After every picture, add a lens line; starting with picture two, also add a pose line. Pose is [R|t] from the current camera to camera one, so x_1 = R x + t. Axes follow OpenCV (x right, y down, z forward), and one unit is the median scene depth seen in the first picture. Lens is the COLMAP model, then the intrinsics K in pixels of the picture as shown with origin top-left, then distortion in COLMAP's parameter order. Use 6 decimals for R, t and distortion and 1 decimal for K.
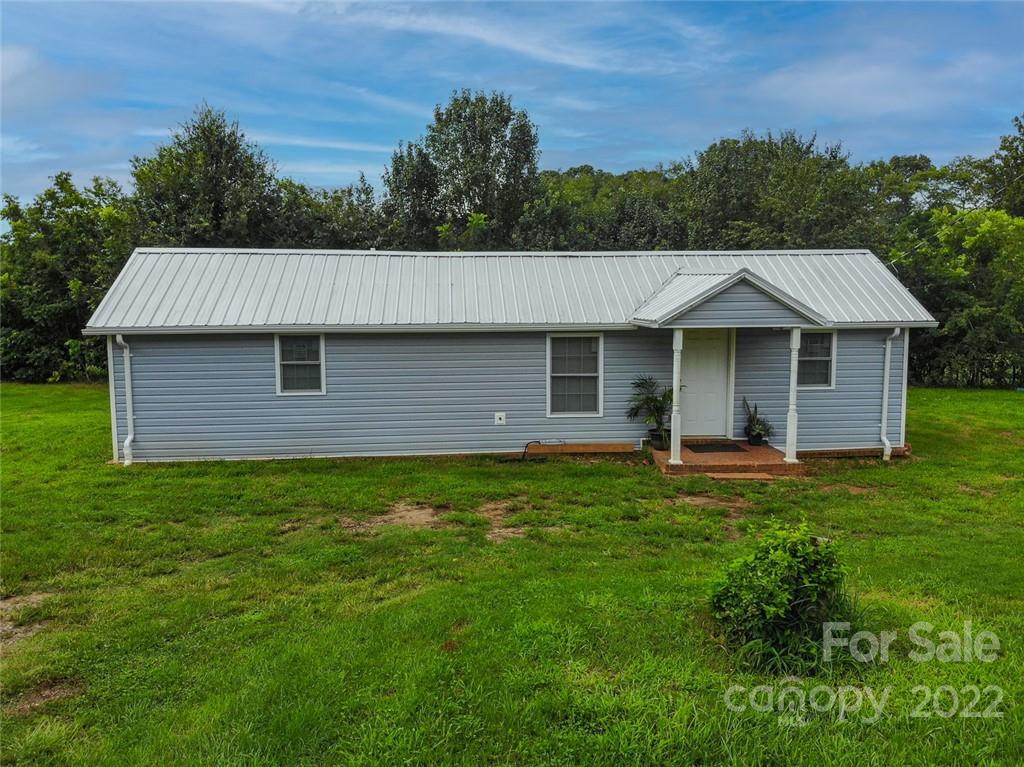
lens RADIAL K [[770.0, 0, 512.0], [0, 770.0, 383.5], [0, 0, 1]] dist [0.079432, -0.197110]
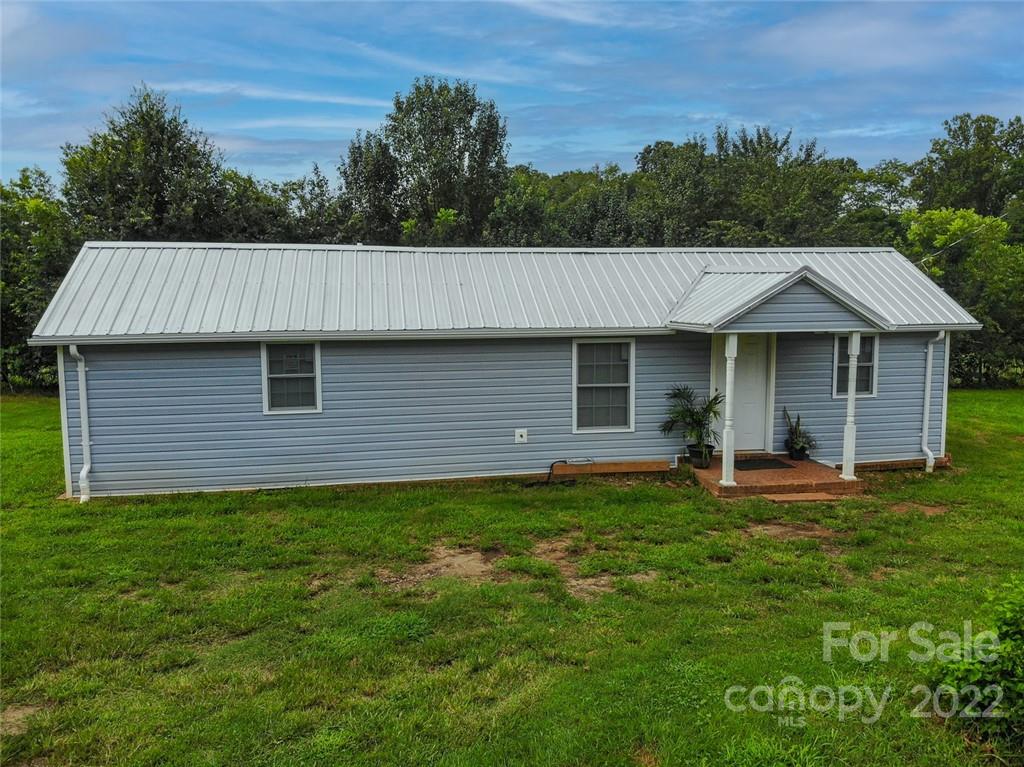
lens RADIAL K [[768.2, 0, 512.0], [0, 768.2, 383.5], [0, 0, 1]] dist [0.061539, -0.171073]
pose [[0.995444, -0.012367, 0.094547, -0.107876], [0.012368, 0.999923, 0.000575, -0.015088], [-0.094547, 0.000597, 0.995520, 0.124127]]
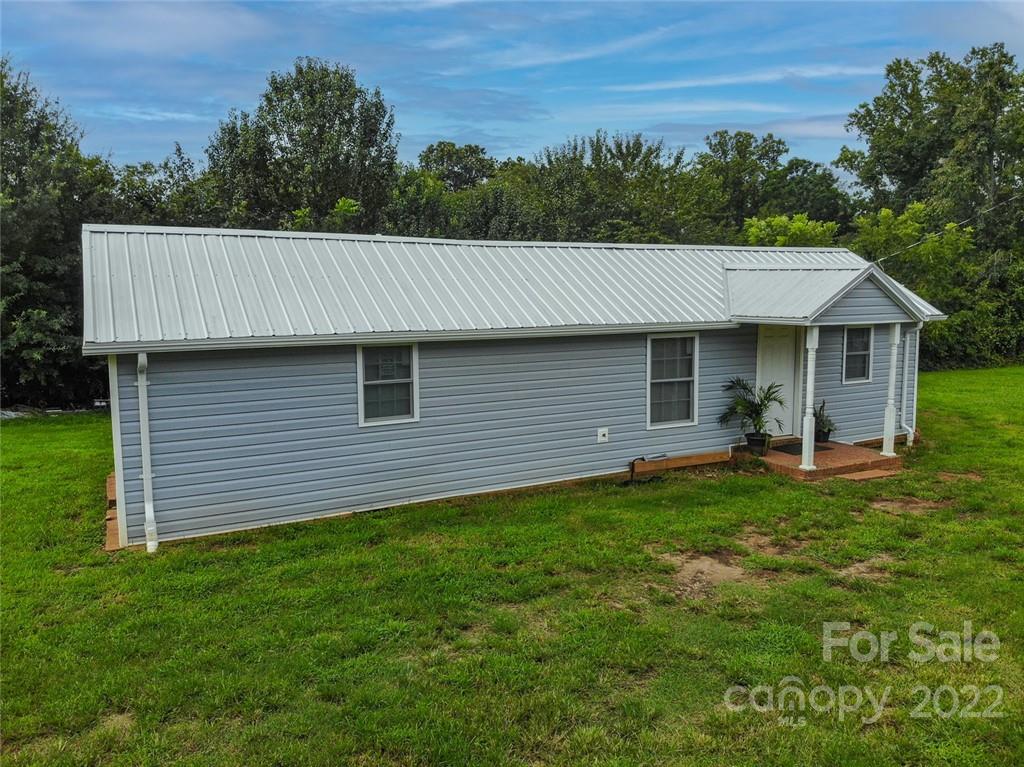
lens RADIAL K [[768.2, 0, 512.0], [0, 768.2, 383.5], [0, 0, 1]] dist [0.061539, -0.171073]
pose [[0.914917, -0.050178, 0.400511, -0.447851], [0.049786, 0.998695, 0.011392, -0.026775], [-0.400559, 0.009517, 0.916221, 0.252218]]
